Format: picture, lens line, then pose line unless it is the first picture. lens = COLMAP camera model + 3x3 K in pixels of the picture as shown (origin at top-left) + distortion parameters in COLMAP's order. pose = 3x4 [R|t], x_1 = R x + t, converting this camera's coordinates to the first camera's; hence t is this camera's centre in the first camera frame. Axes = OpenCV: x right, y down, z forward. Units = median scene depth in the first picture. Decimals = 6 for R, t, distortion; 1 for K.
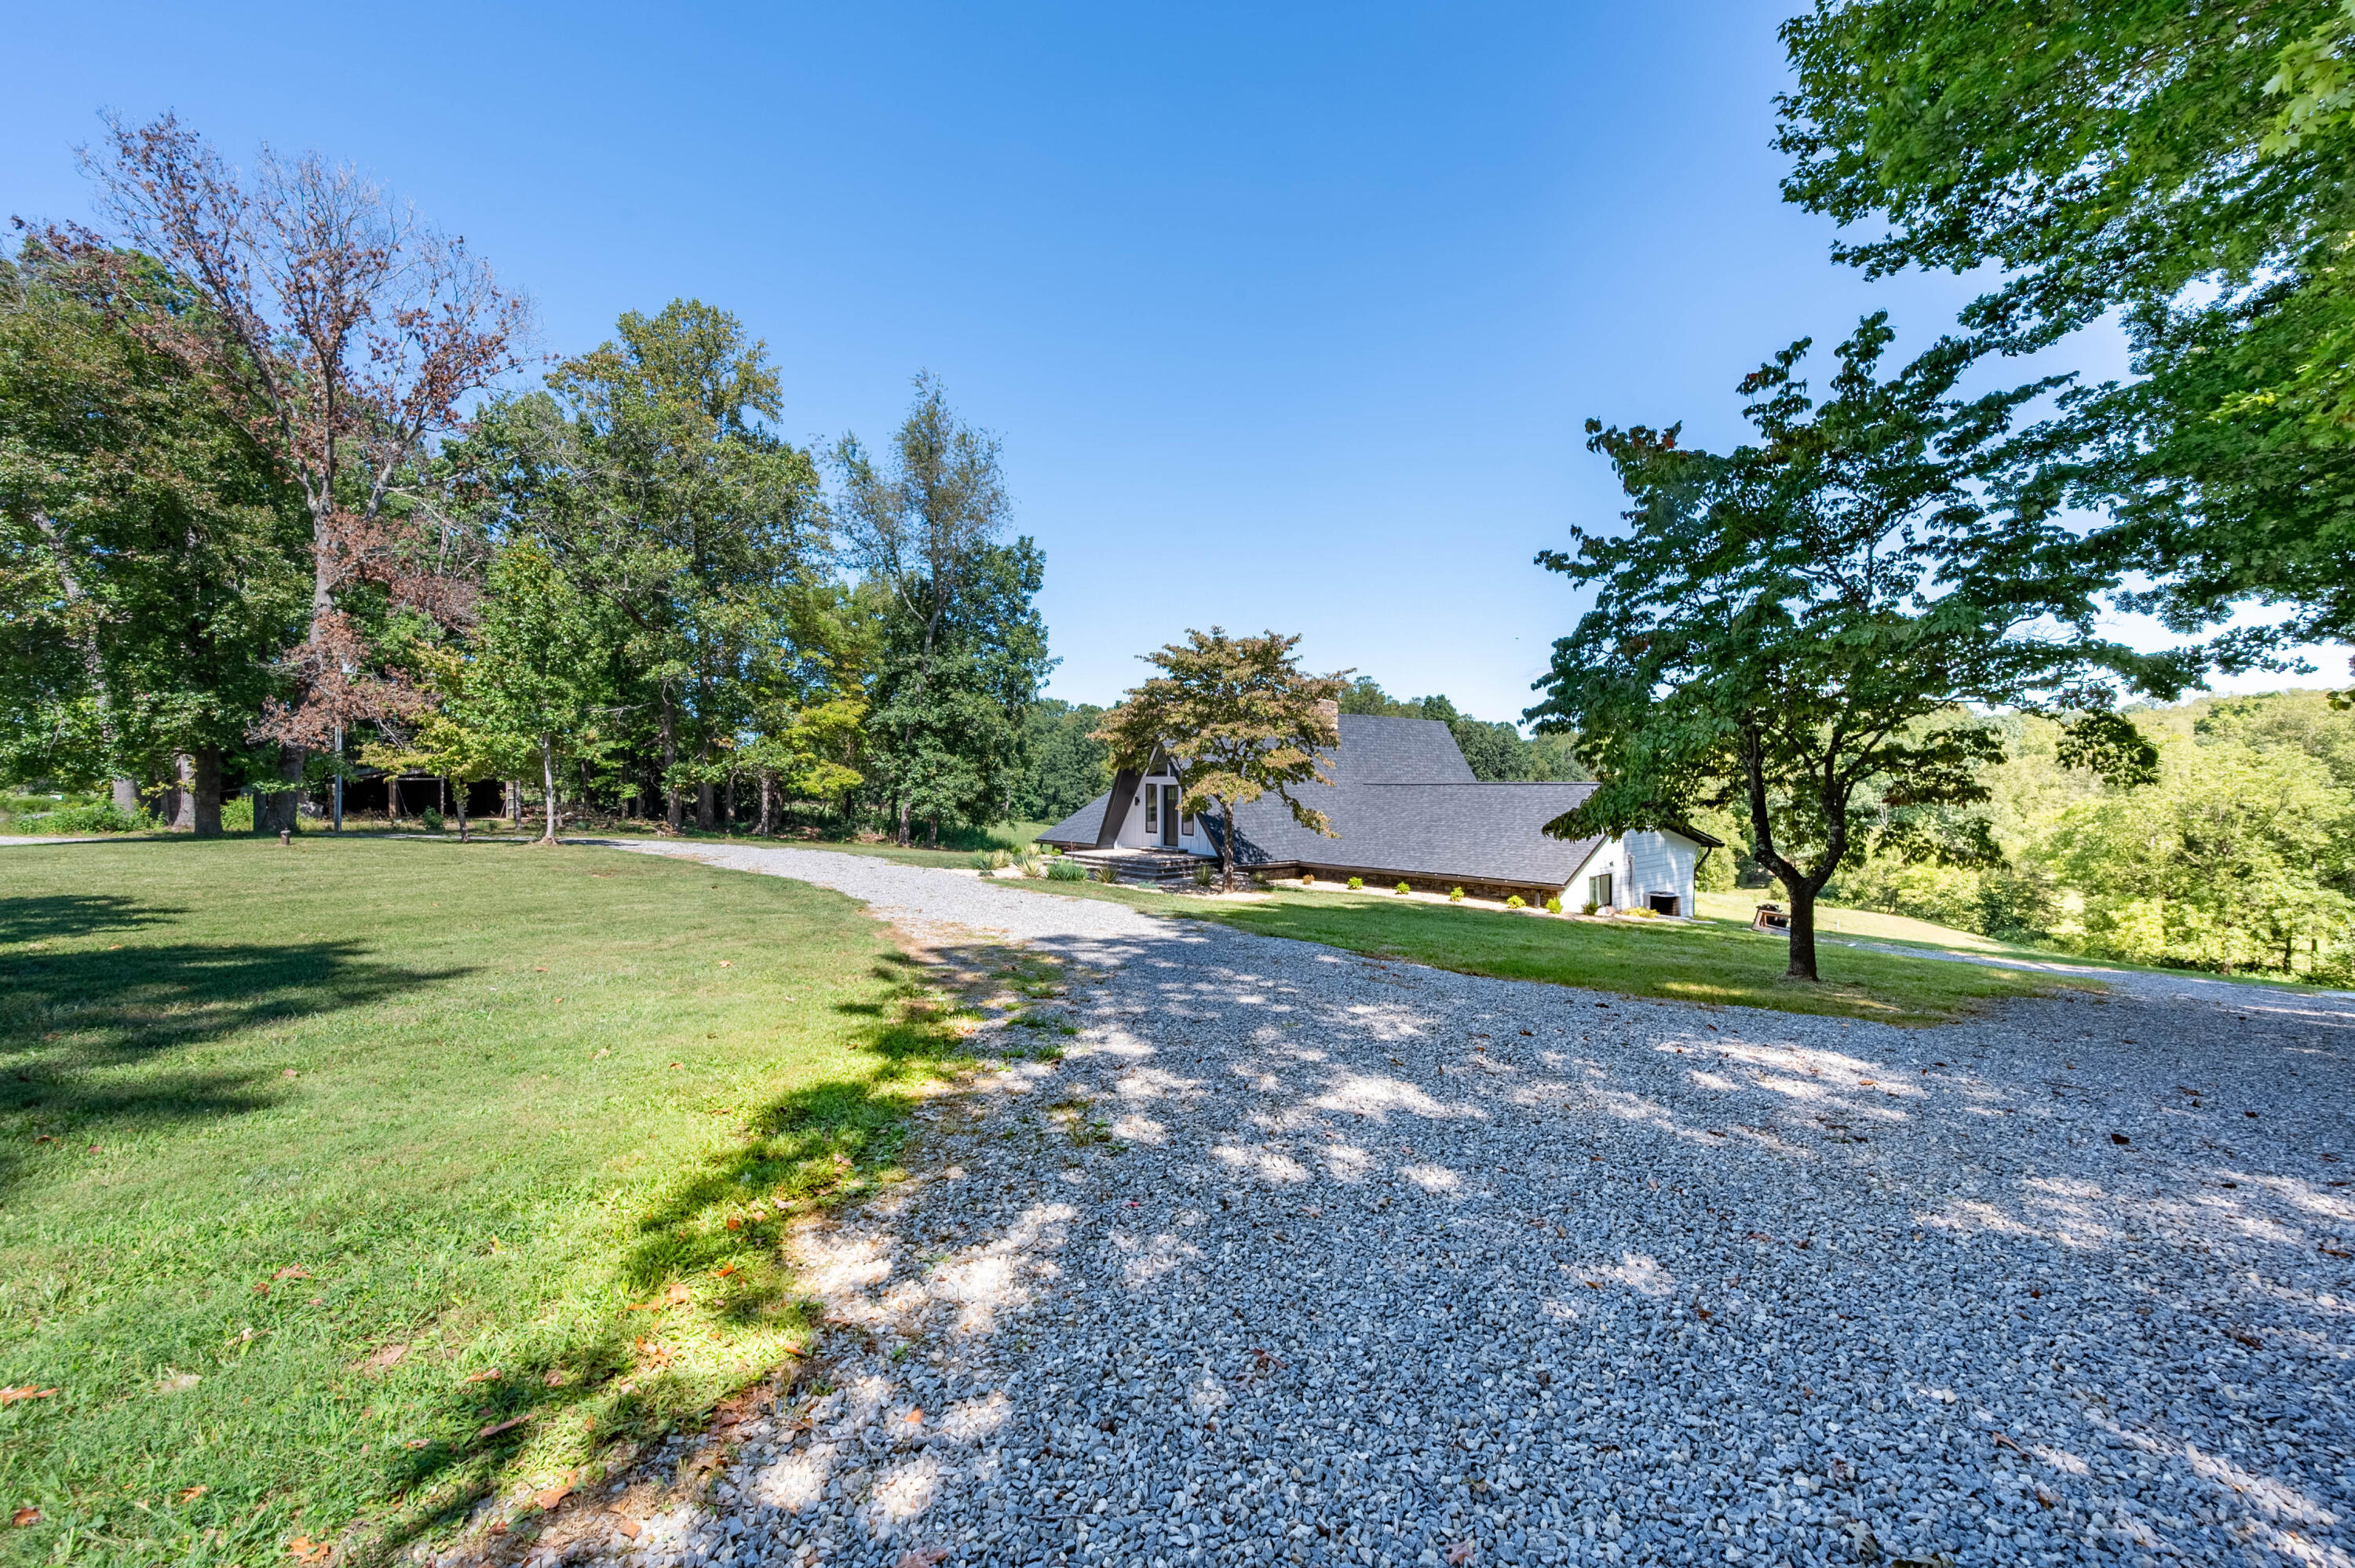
lens RADIAL K [[924.8, 0, 1171.1], [0, 924.8, 795.6], [0, 0, 1]] dist [-0.002376, -0.000125]
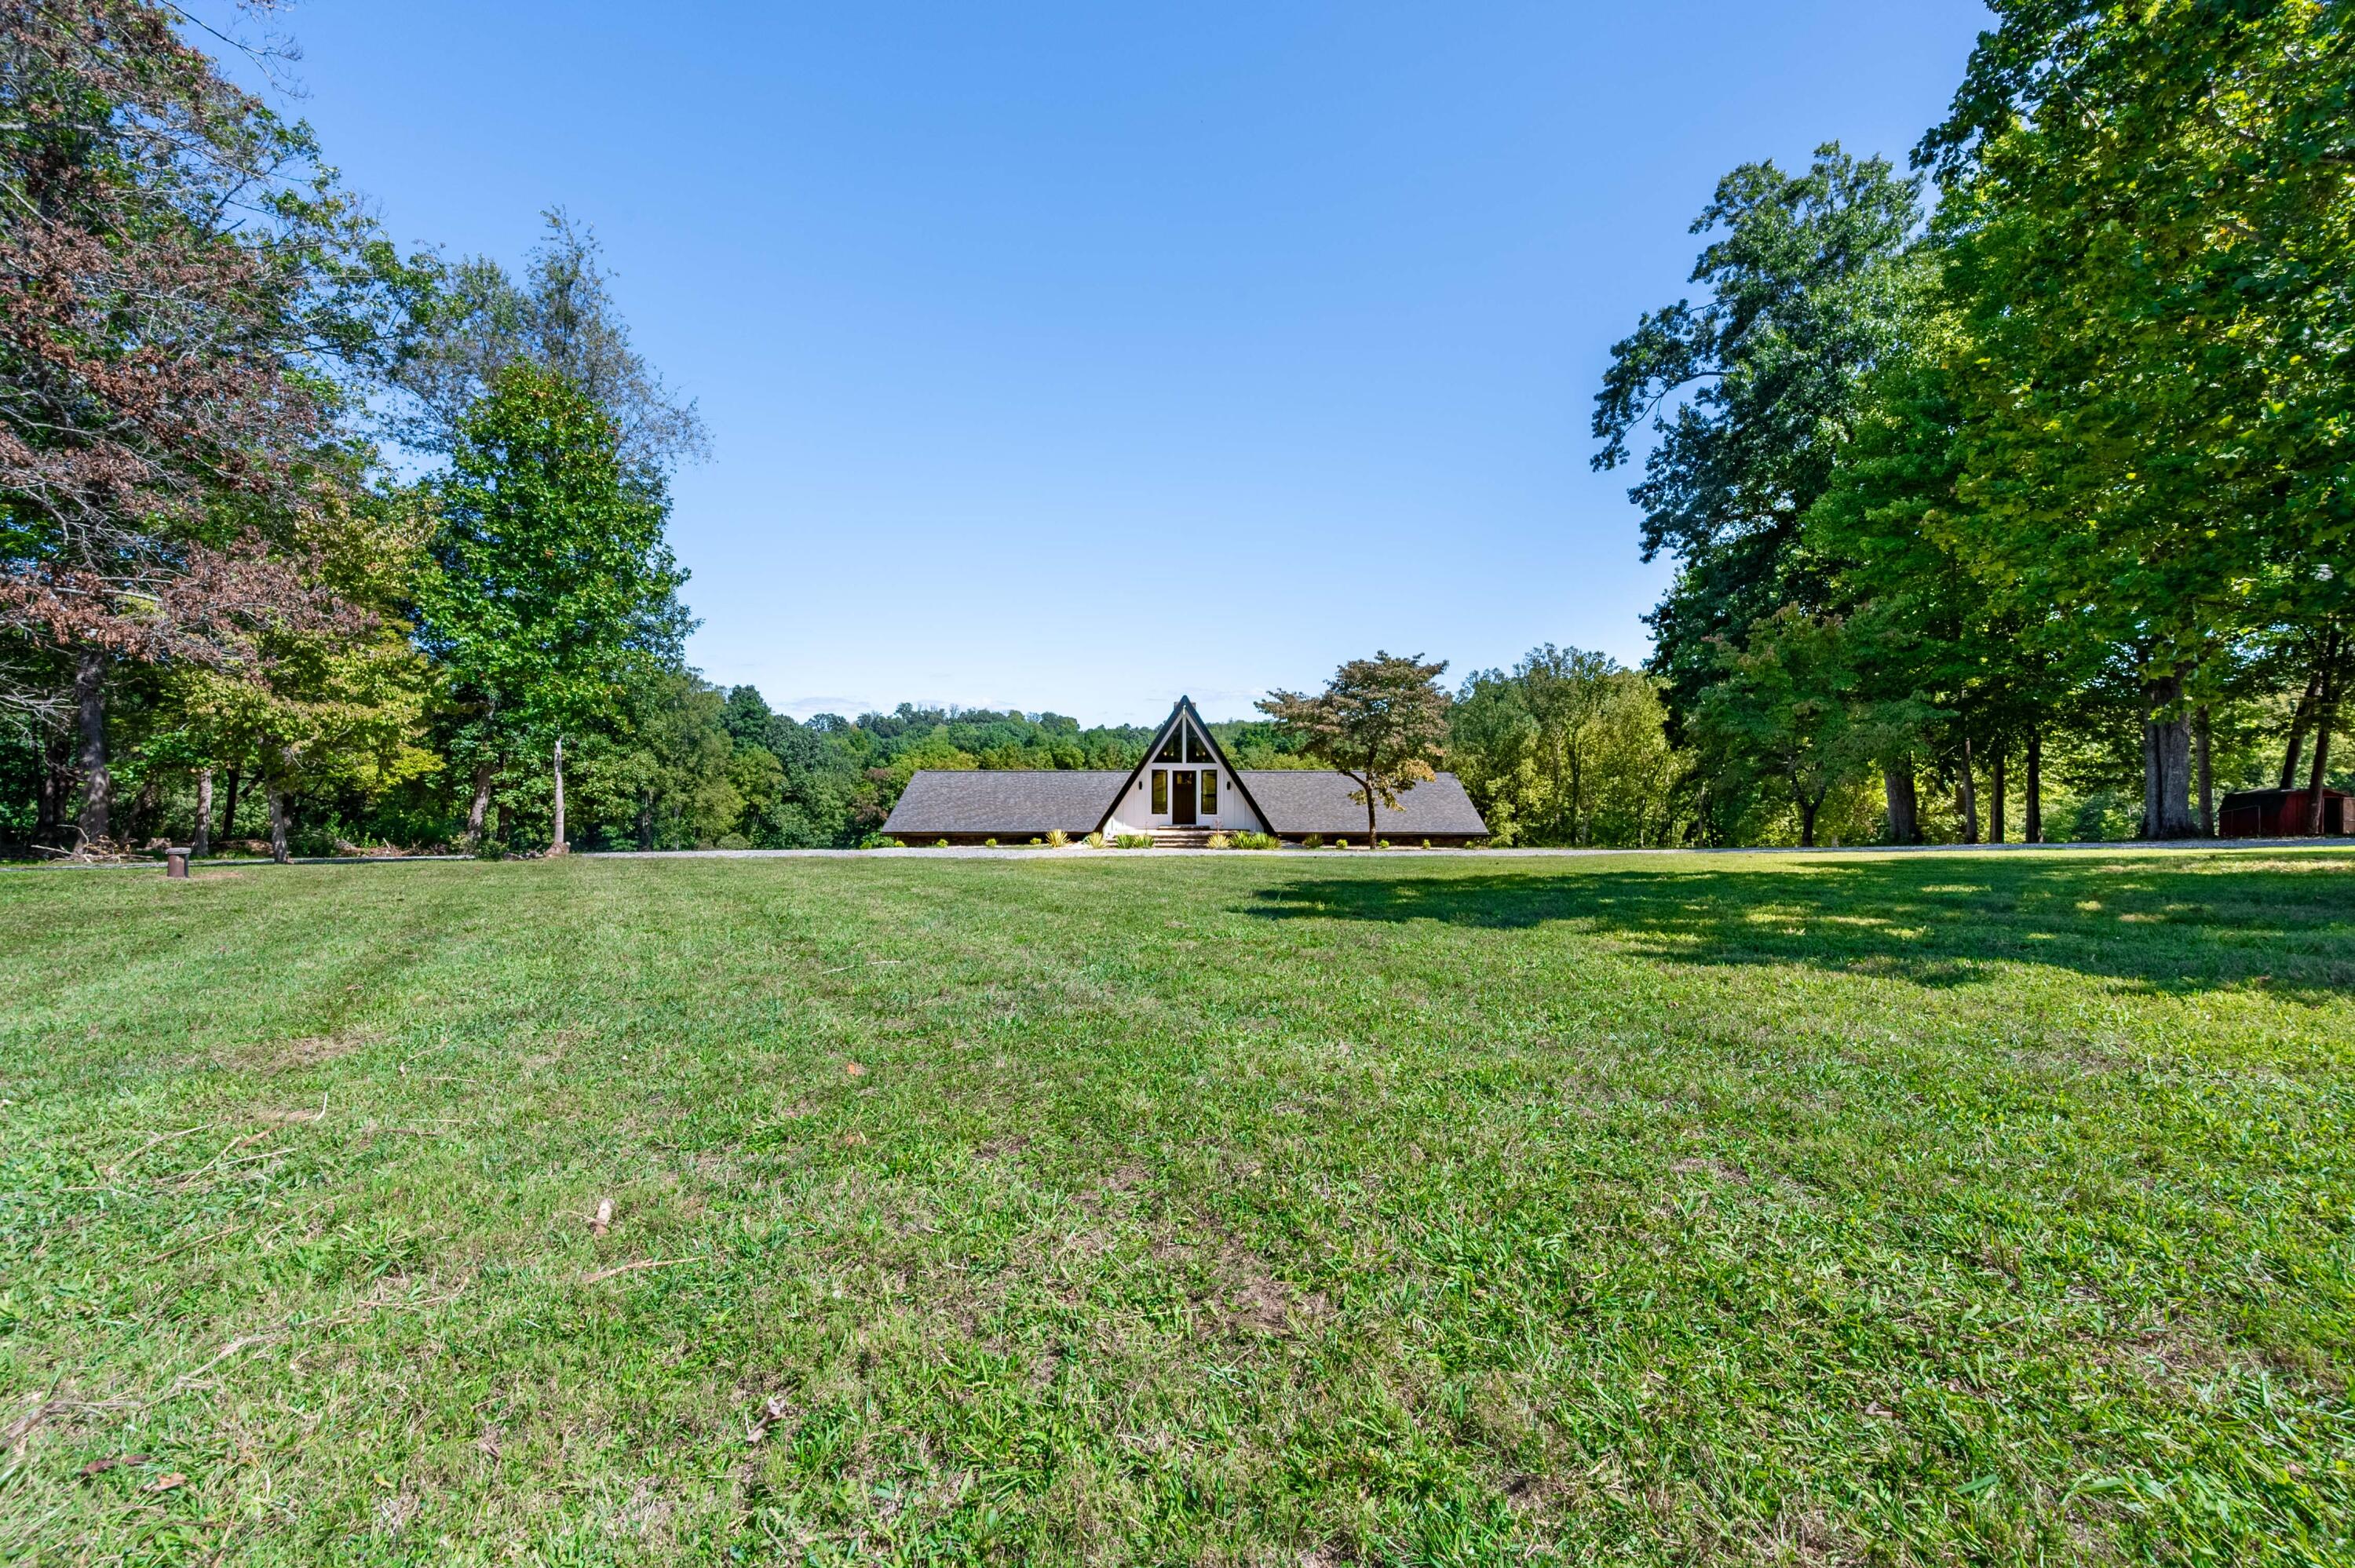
lens RADIAL K [[924.8, 0, 1187.2], [0, 924.8, 784.7], [0, 0, 1]] dist [-0.002376, -0.000125]
pose [[0.649149, -0.005052, 0.760645, -0.478167], [0.011705, 0.999926, -0.003348, 0.005355], [-0.760572, 0.011077, 0.649160, 0.148588]]
